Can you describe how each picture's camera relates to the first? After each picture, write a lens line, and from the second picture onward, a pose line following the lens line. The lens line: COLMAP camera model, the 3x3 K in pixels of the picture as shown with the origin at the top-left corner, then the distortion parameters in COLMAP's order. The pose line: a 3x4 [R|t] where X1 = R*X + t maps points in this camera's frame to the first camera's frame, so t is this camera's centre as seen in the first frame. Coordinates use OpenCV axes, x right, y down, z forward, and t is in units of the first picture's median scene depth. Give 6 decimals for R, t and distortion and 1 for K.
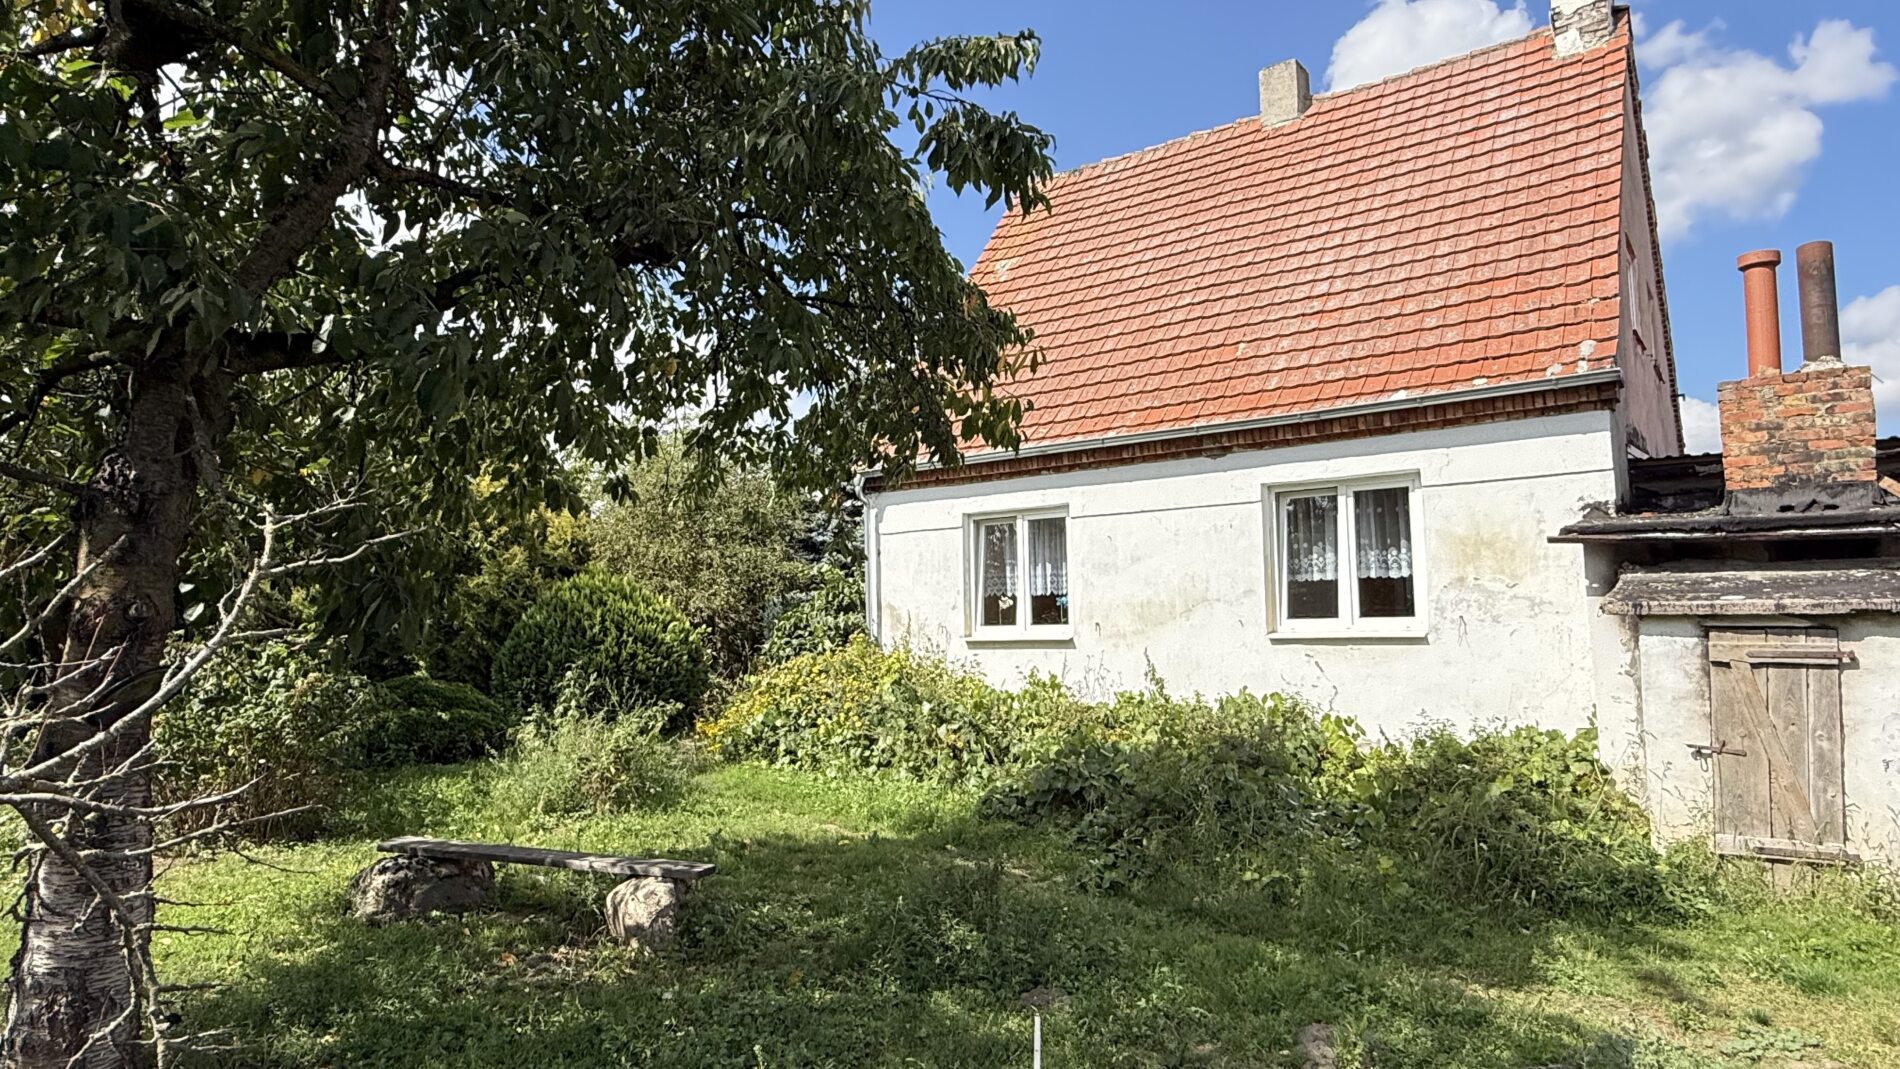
lens RADIAL K [[1128.4, 0, 953.3], [0, 1128.4, 539.0], [0, 0, 1]] dist [0.007982, -0.001331]
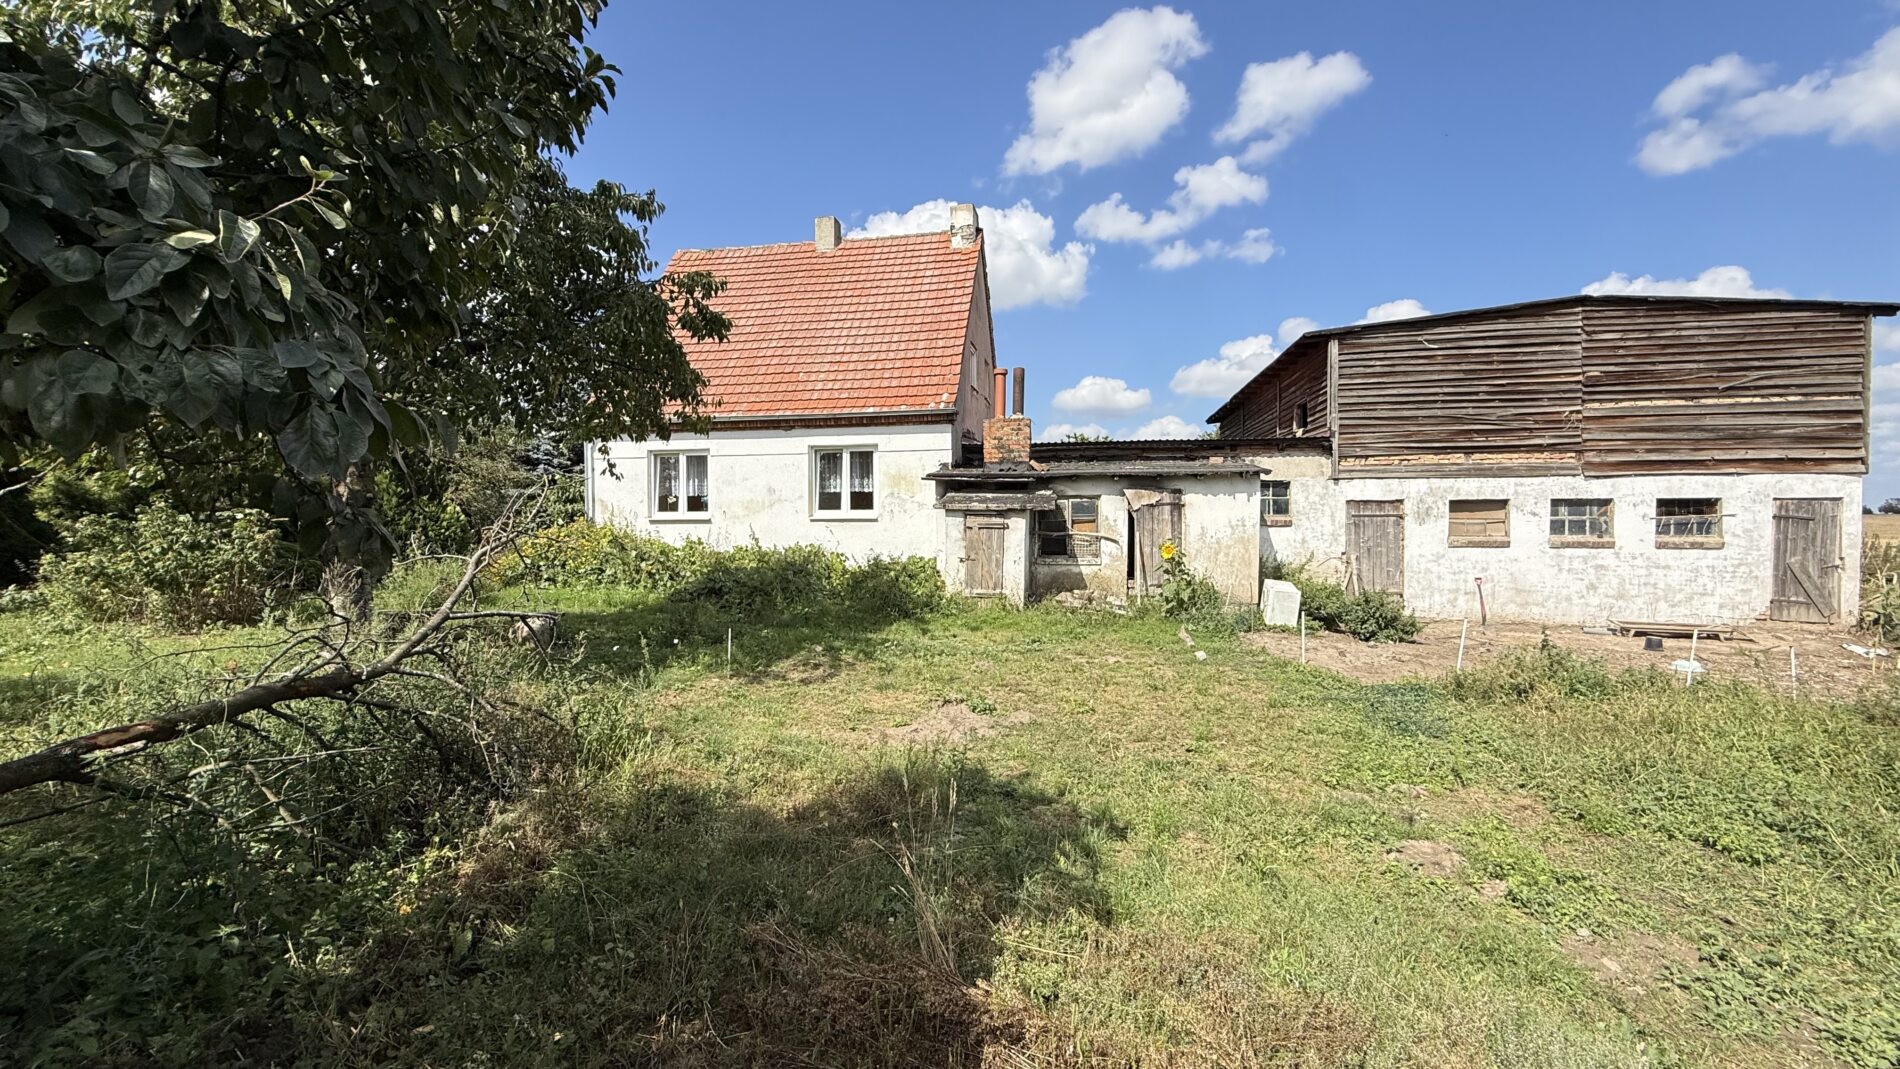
lens RADIAL K [[777.8, 0, 940.6], [0, 777.8, 503.3], [0, 0, 1]] dist [-0.000068, 0.000561]
pose [[0.907004, 0.018096, 0.420733, -0.110044], [-0.043033, 0.997829, 0.049854, -0.024432], [-0.418918, -0.063323, 0.905814, -0.419093]]
